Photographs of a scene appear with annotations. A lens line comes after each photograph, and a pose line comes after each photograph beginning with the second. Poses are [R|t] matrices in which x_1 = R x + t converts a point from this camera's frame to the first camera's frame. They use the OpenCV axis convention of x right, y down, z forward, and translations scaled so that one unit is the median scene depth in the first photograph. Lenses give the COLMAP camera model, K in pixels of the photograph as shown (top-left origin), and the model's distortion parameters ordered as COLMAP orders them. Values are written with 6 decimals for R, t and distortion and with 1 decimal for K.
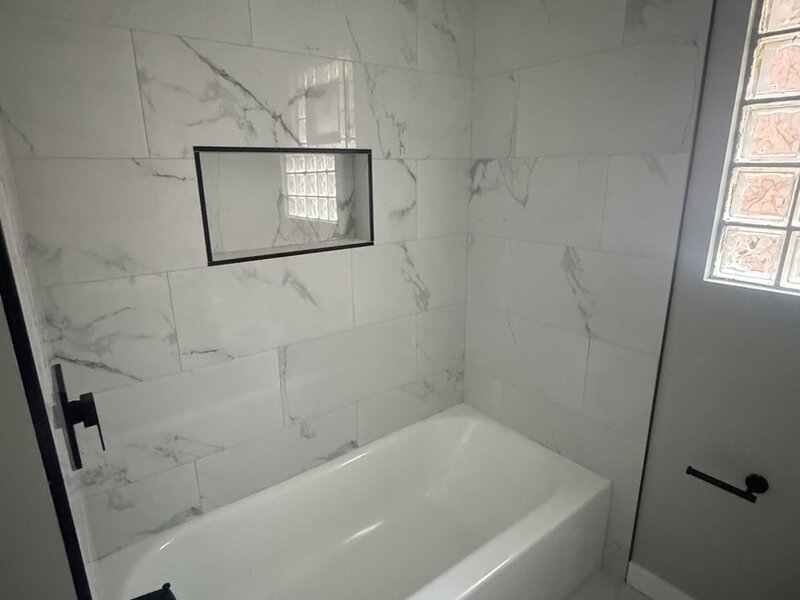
lens RADIAL K [[461.6, 0, 400.0], [0, 461.6, 300.0], [0, 0, 1]] dist [-0.013902, -0.000024]
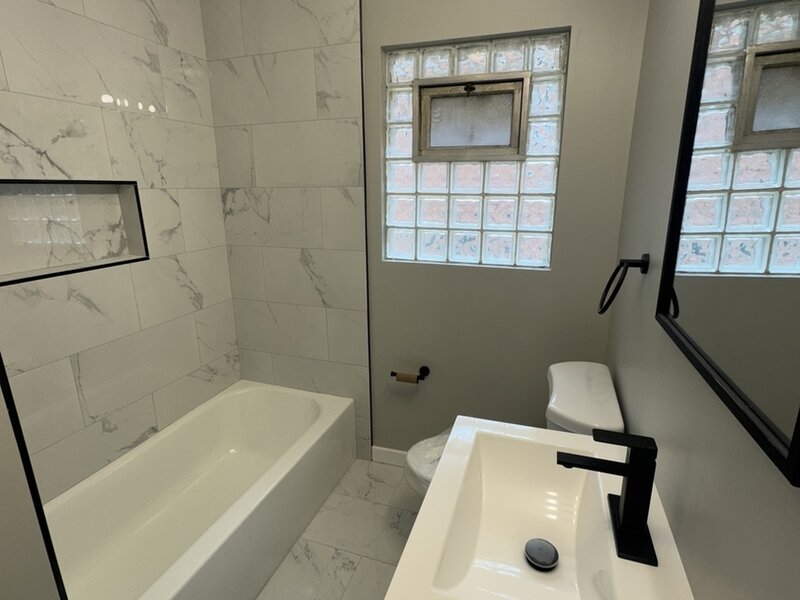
lens RADIAL K [[418.3, 0, 400.0], [0, 418.3, 300.0], [0, 0, 1]] dist [-0.018114, 0.019757]
pose [[0.835481, -0.138228, 0.531849, -0.105783], [0.147647, 0.988723, 0.025033, 0.058023], [-0.529312, 0.057612, 0.846469, -0.276673]]
